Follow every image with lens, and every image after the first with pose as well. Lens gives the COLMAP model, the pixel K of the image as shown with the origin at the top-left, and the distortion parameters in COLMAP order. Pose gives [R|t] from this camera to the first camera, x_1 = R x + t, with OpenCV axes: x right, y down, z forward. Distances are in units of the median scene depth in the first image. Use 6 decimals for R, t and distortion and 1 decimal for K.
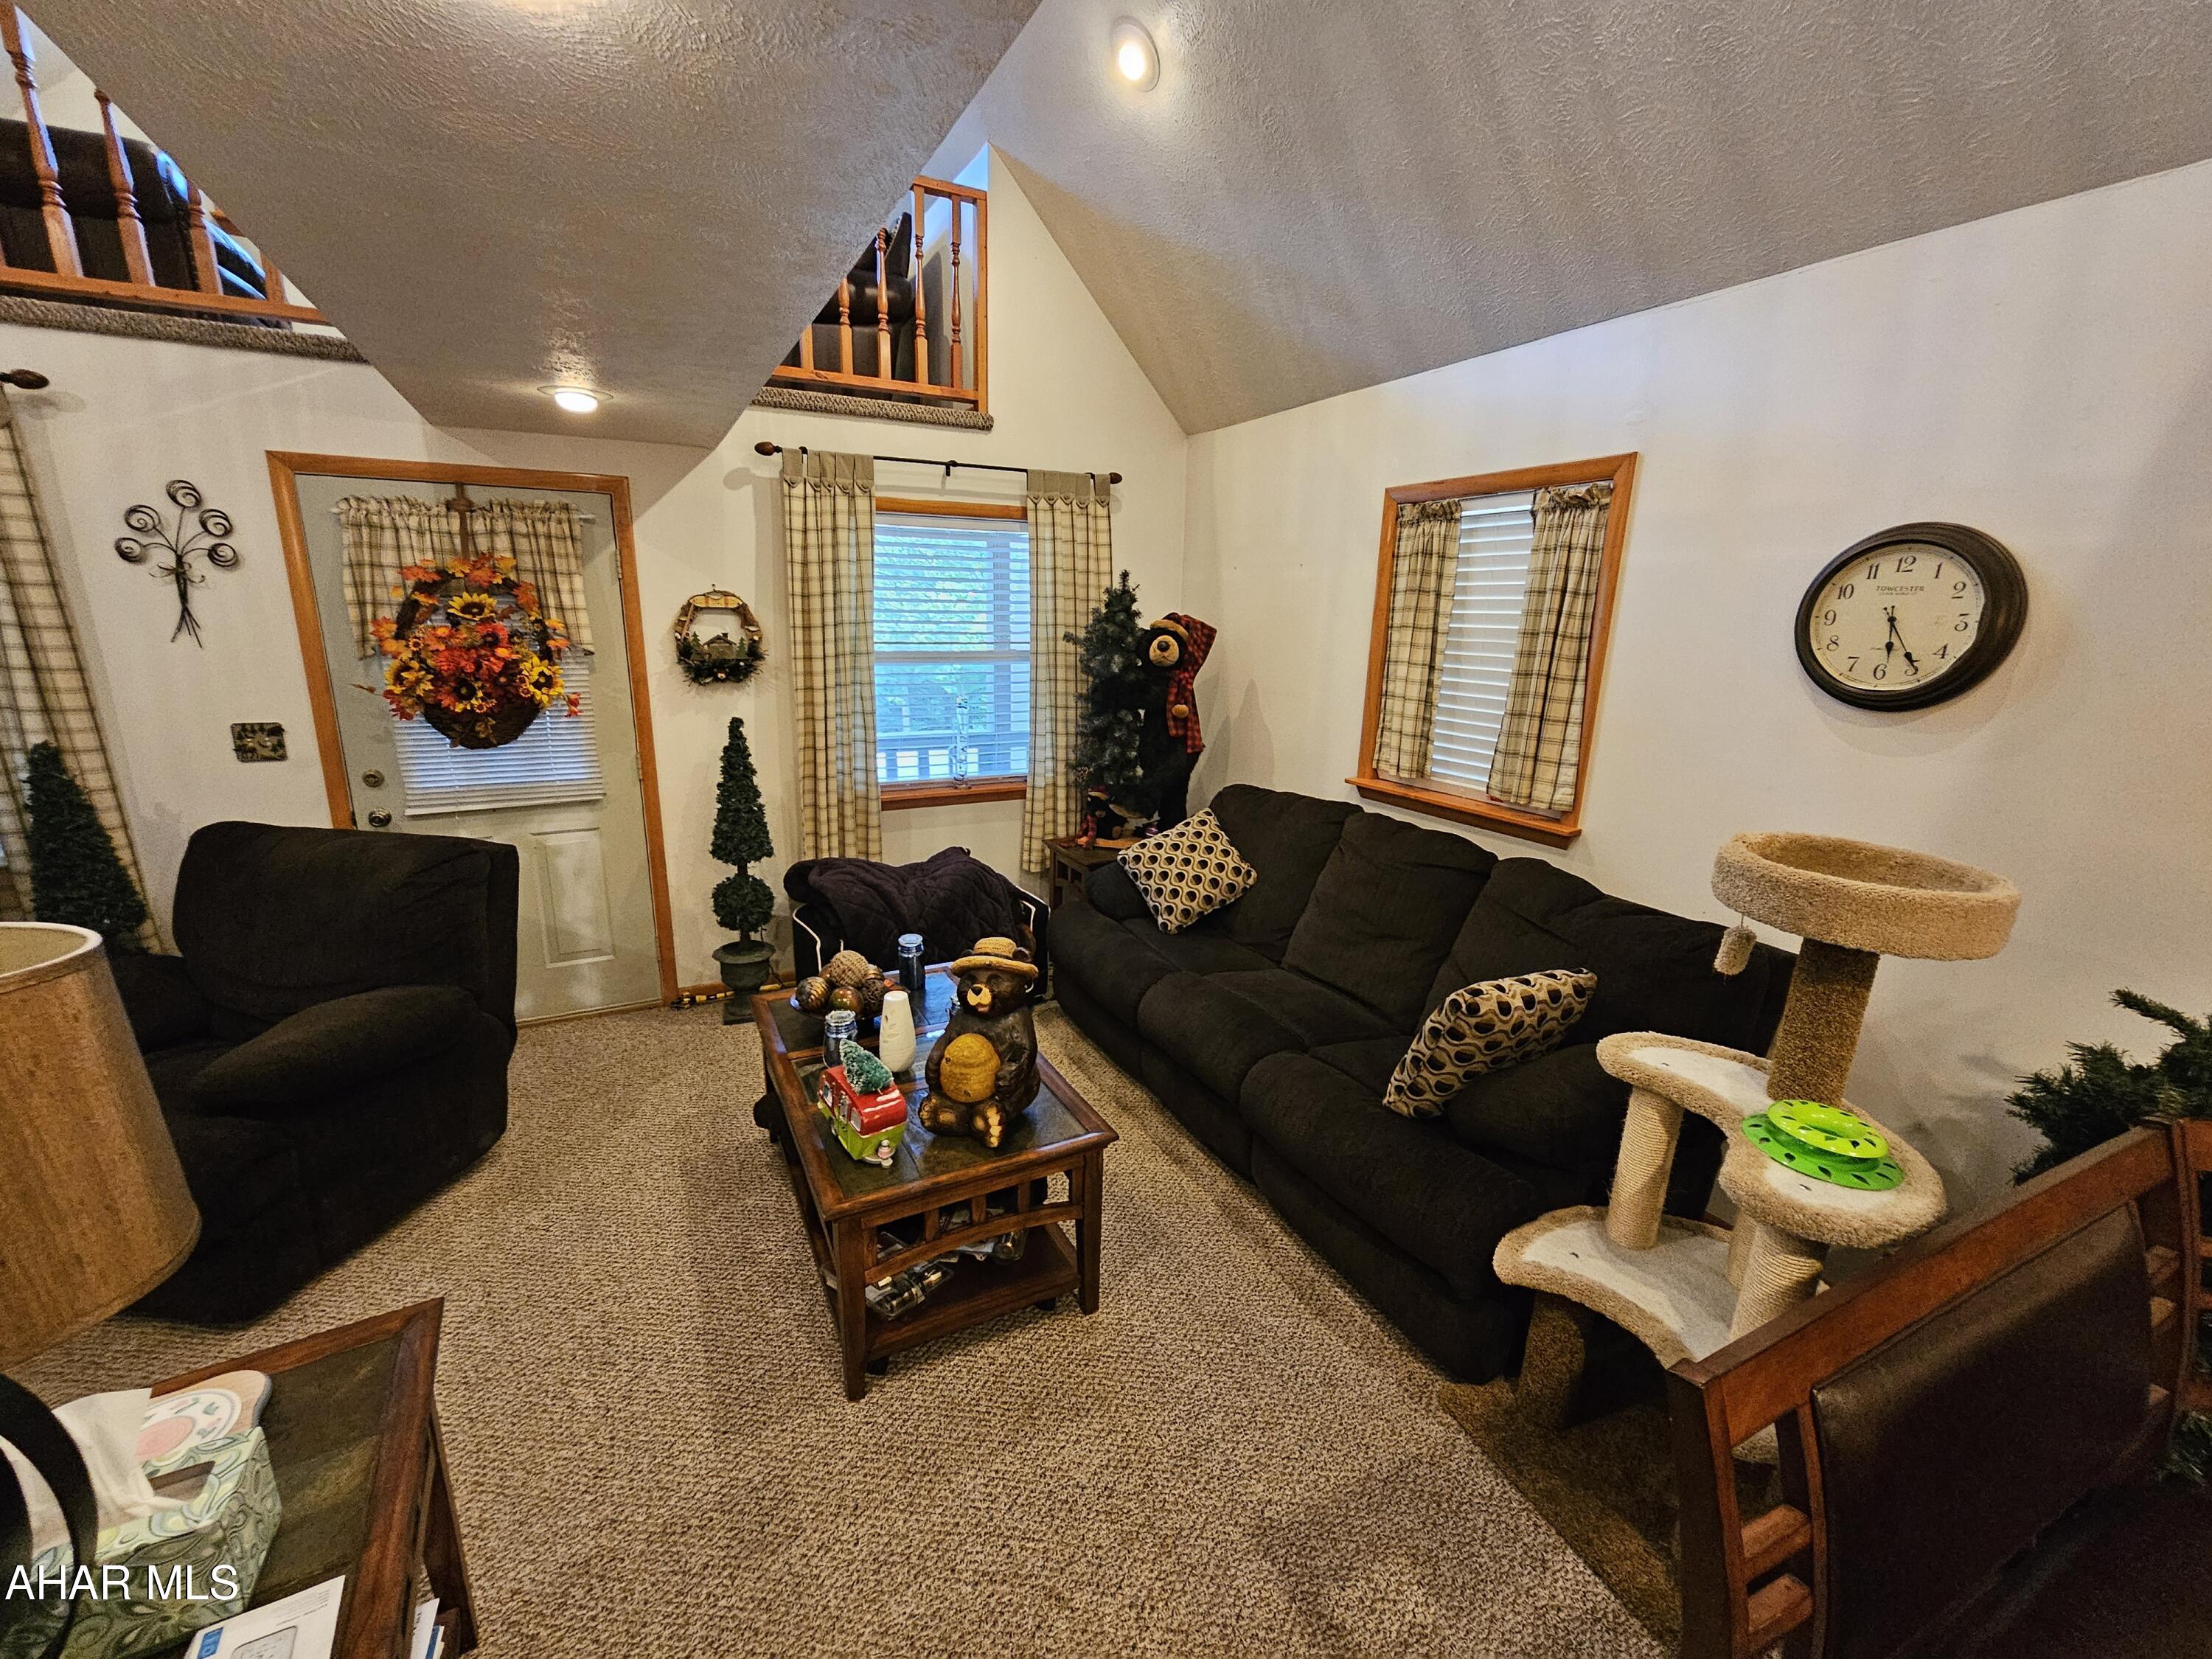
lens RADIAL K [[906.7, 0, 1092.3], [0, 906.7, 834.1], [0, 0, 1]] dist [-0.002248, 0.000075]
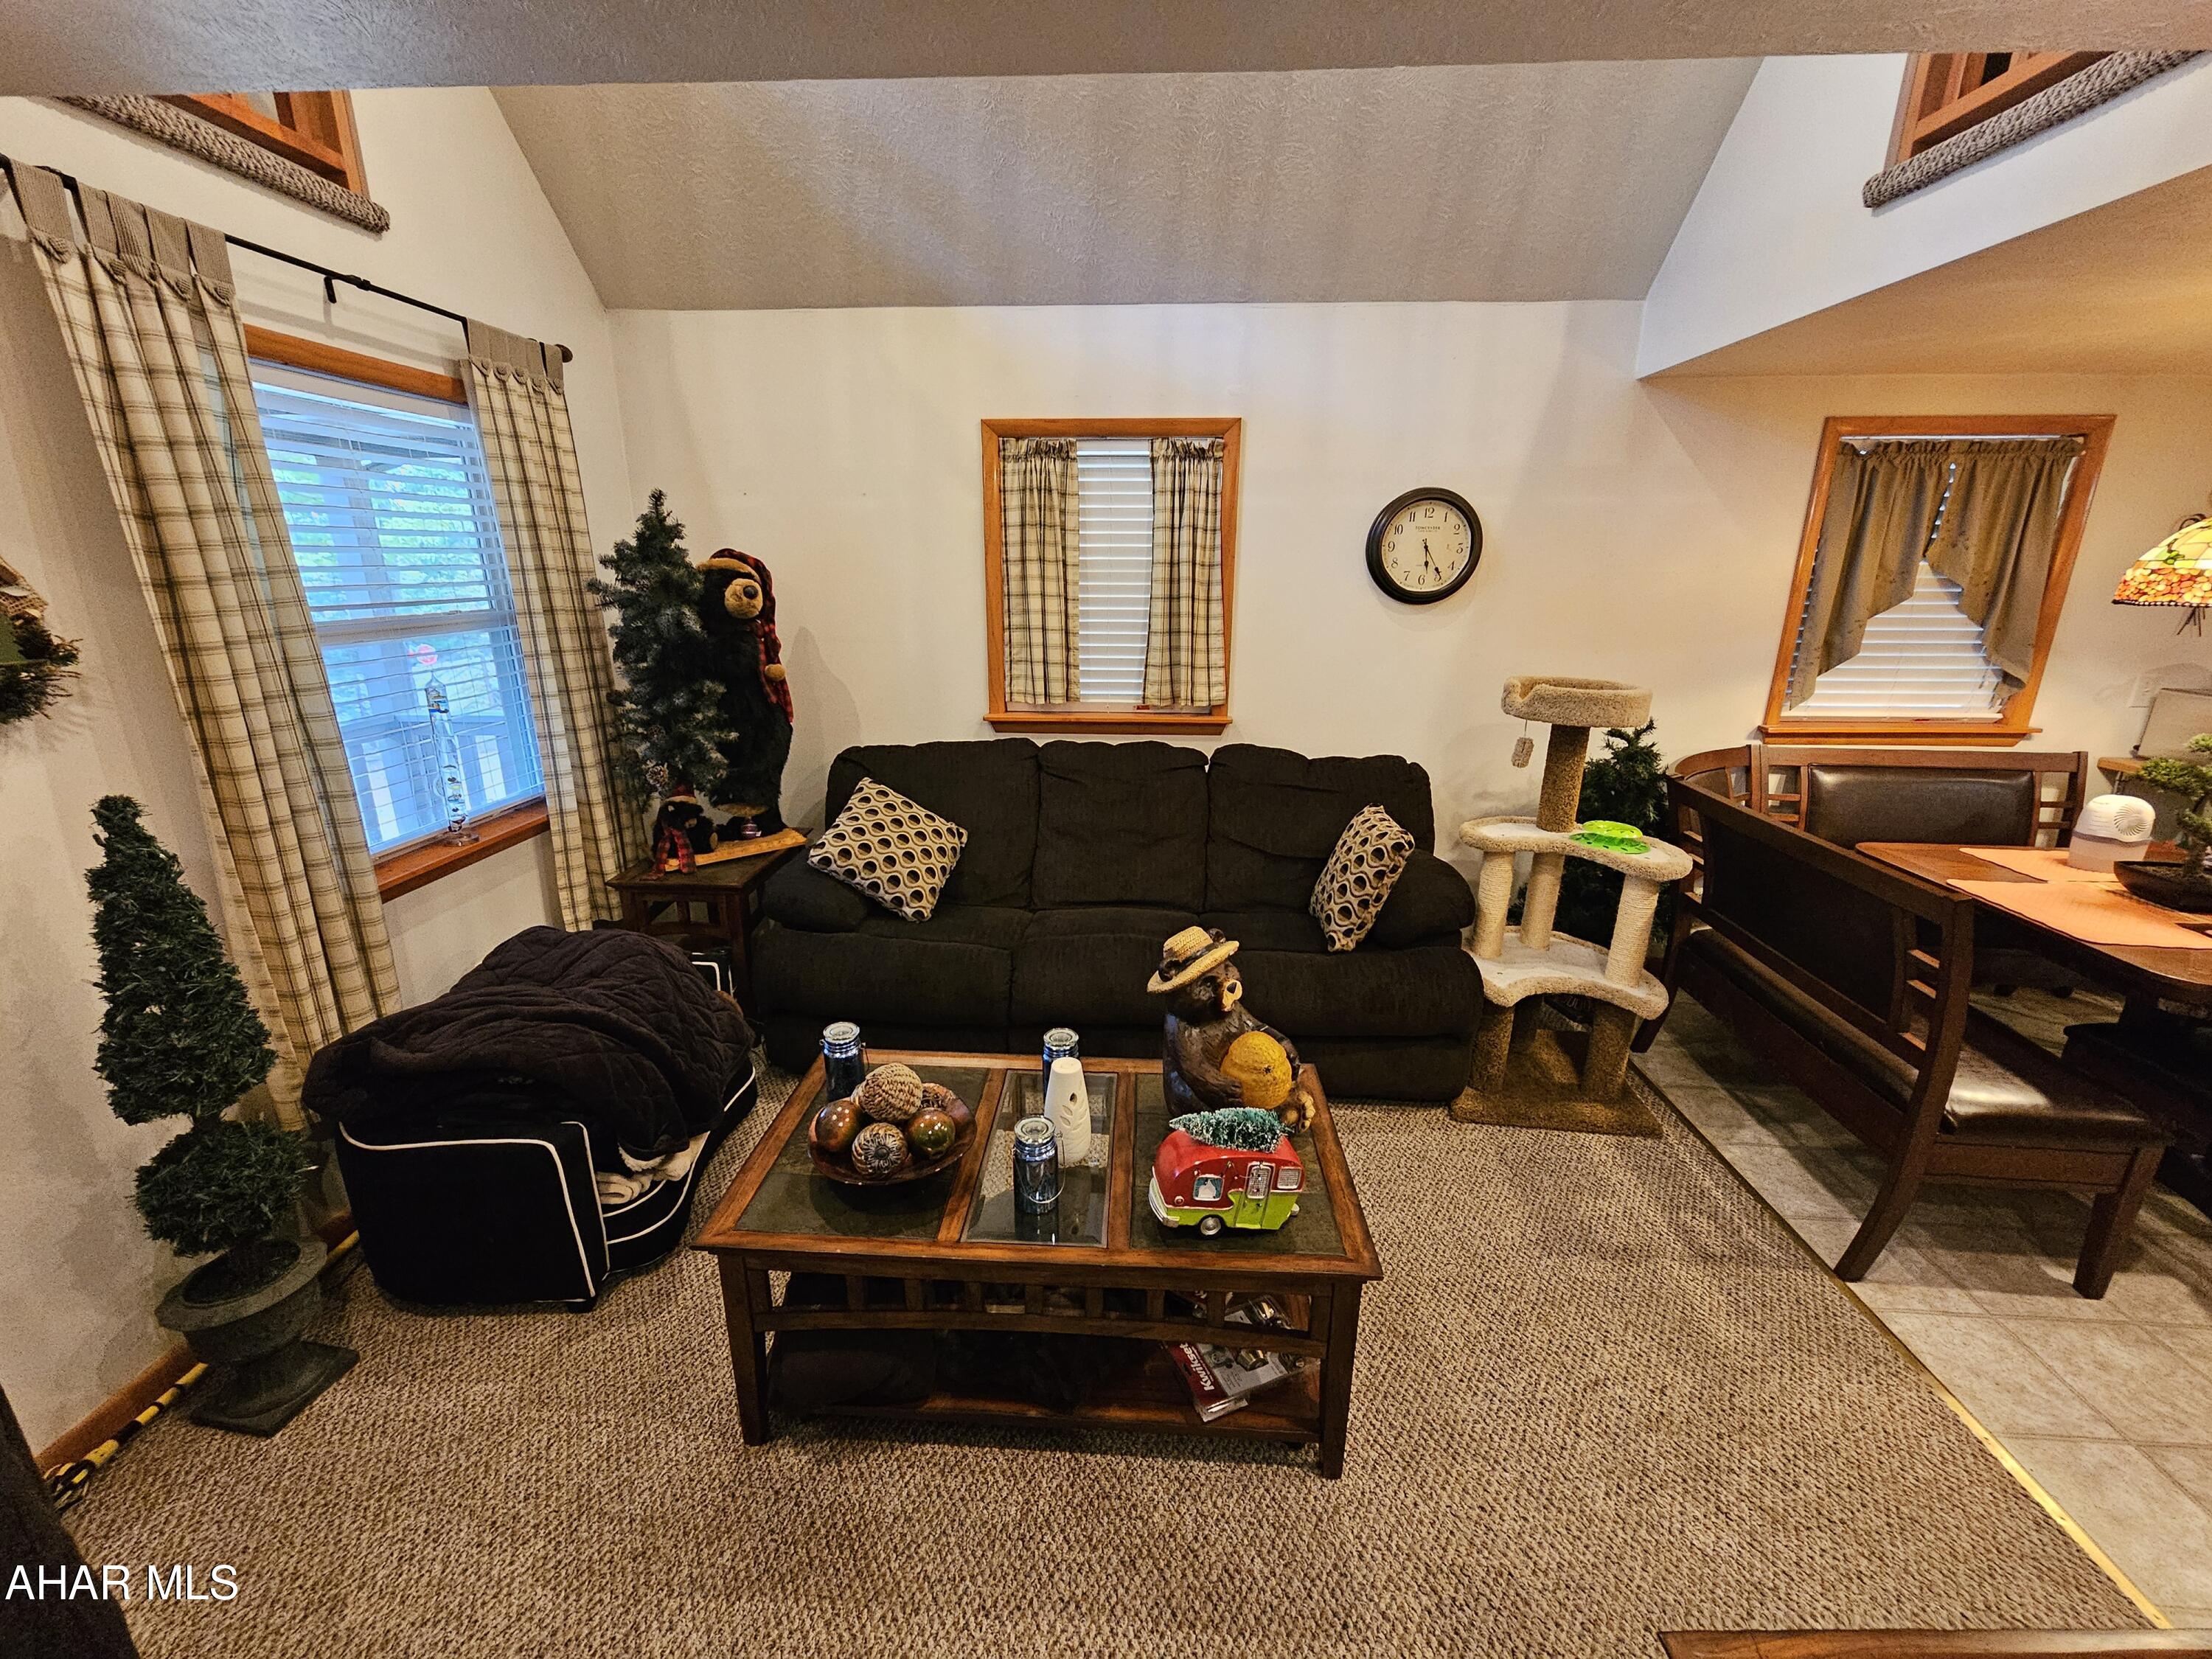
lens RADIAL K [[906.7, 0, 1097.7], [0, 906.7, 831.0], [0, 0, 1]] dist [-0.002248, 0.000075]
pose [[0.509295, -0.260199, 0.820314, -0.592130], [0.212236, 0.961731, 0.173288, -0.101544], [-0.834011, 0.085846, 0.545028, 0.427842]]
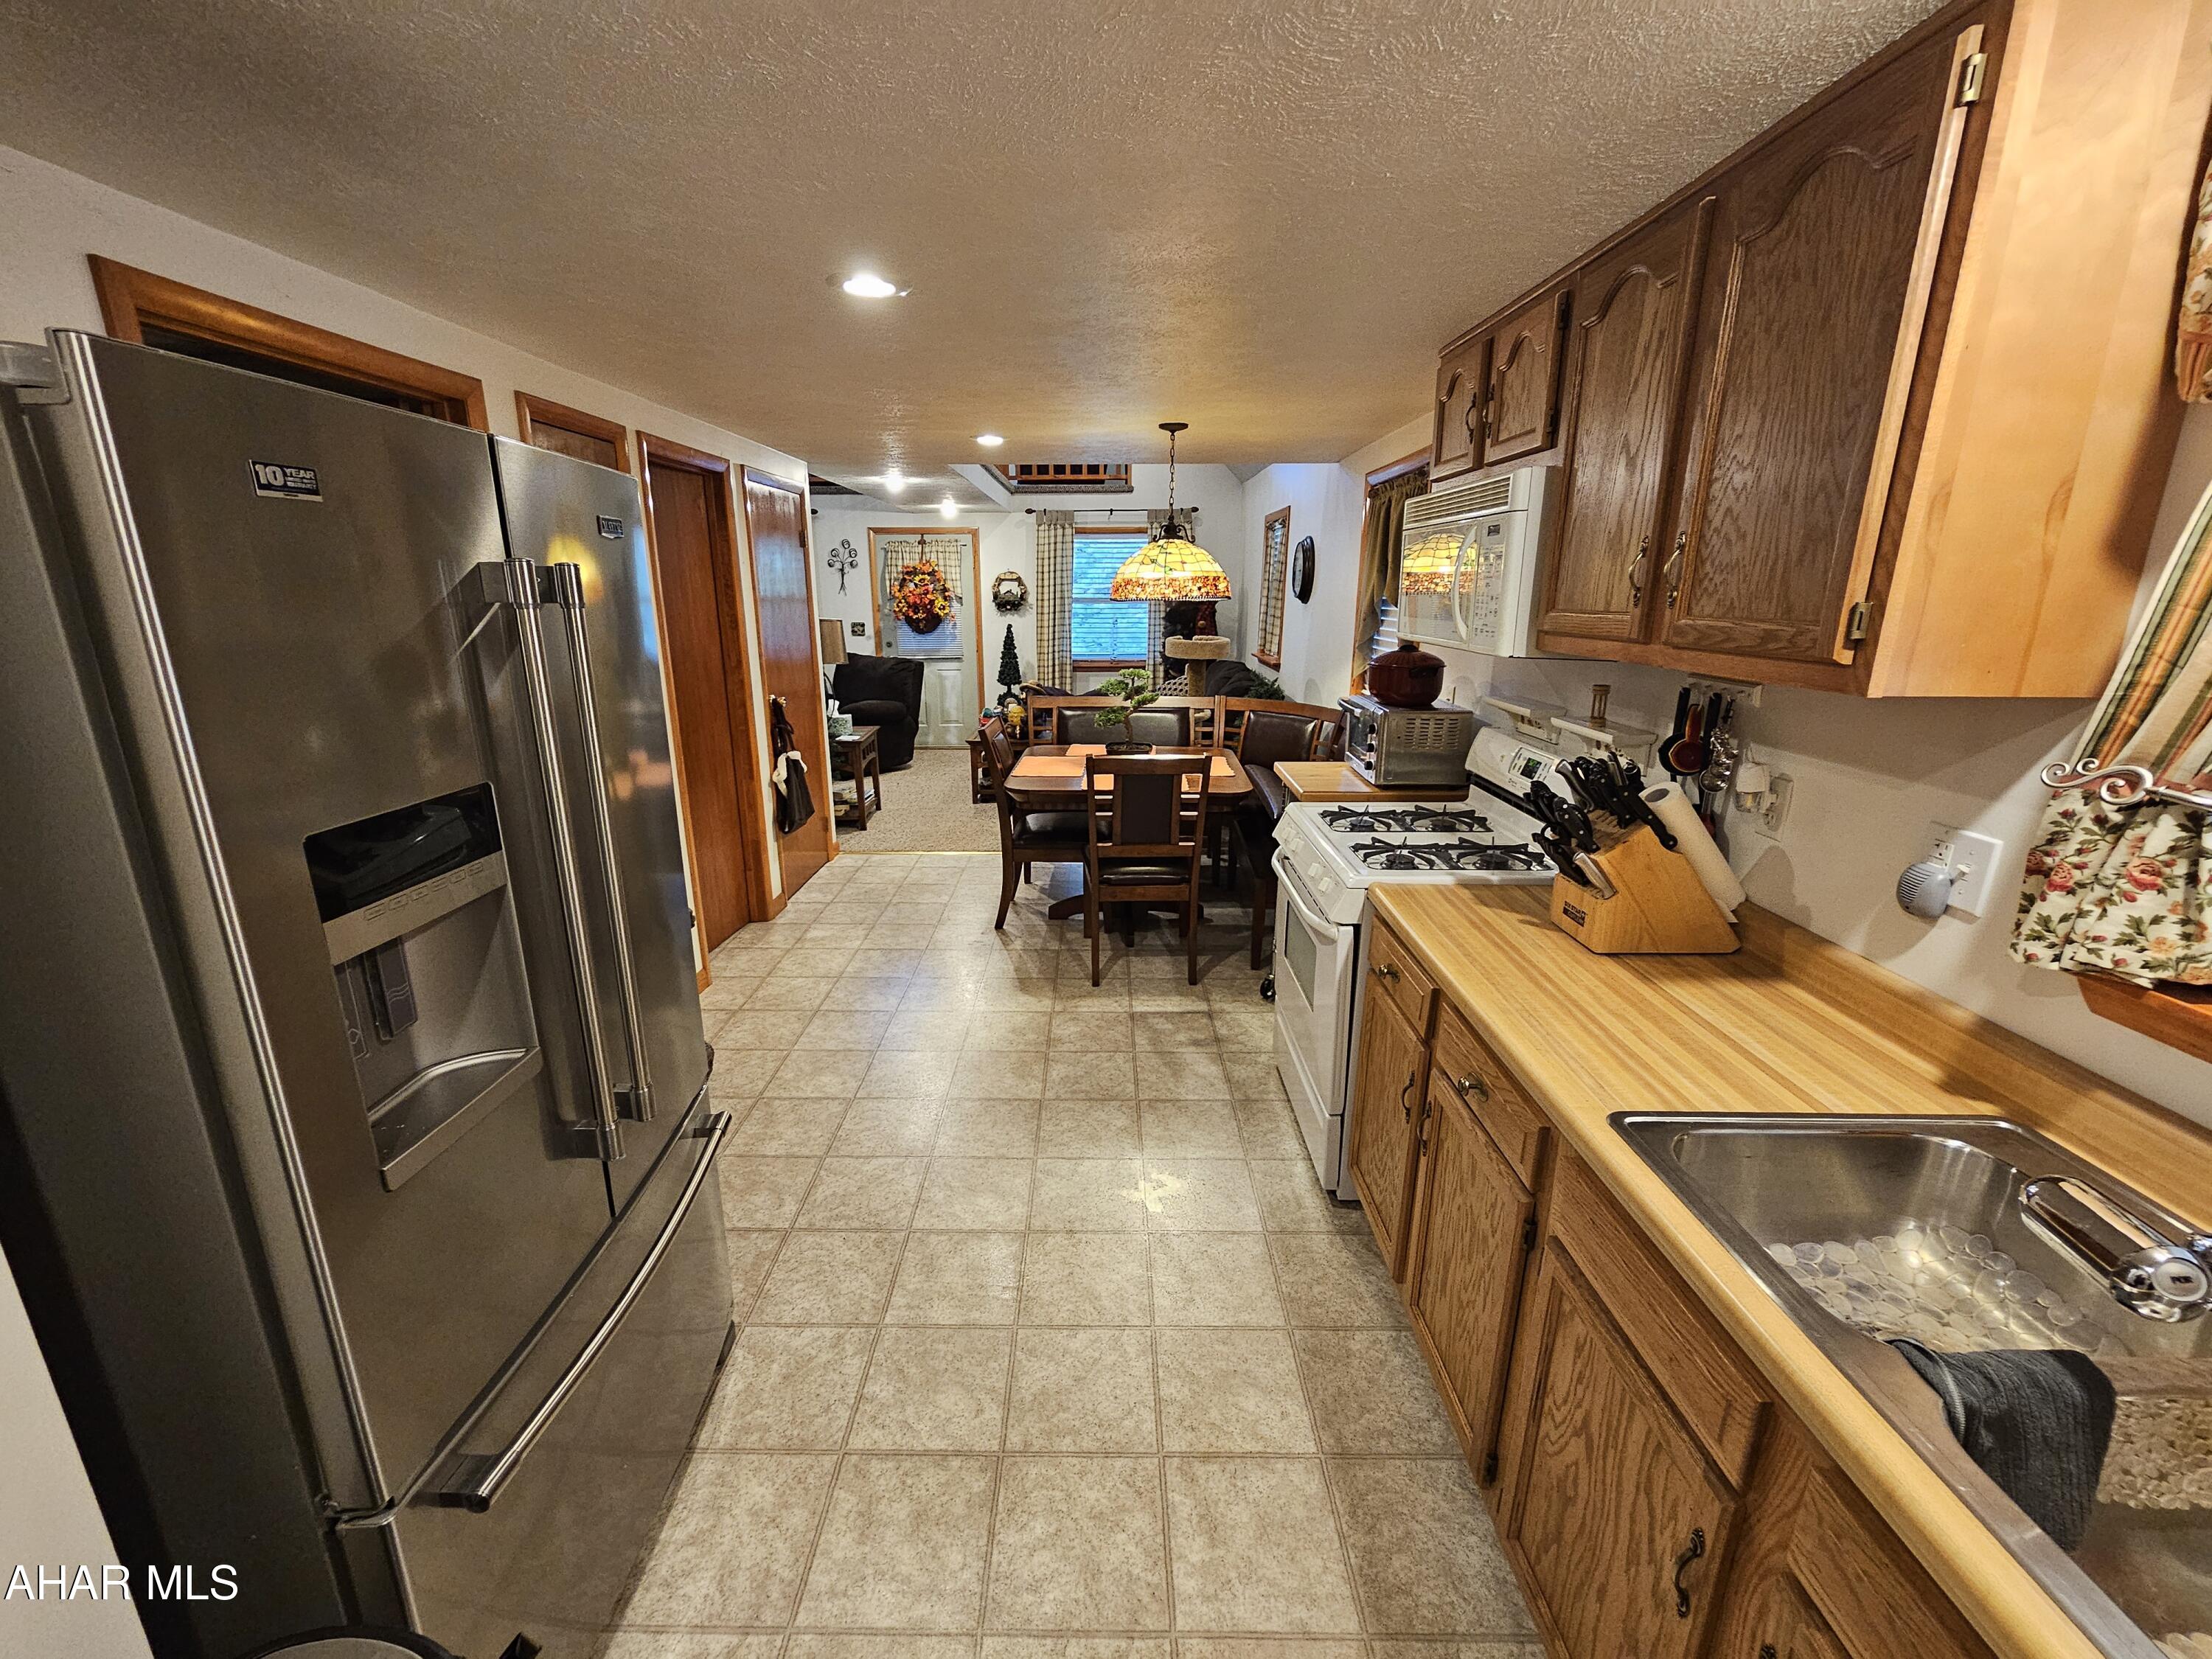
lens RADIAL K [[906.7, 0, 1096.3], [0, 906.7, 836.2], [0, 0, 1]] dist [-0.002248, 0.000075]
pose [[0.885529, 0.105129, -0.452534, 1.120921], [-0.093280, 0.994458, 0.048494, 0.342684], [0.455124, -0.000730, 0.890428, -1.218922]]
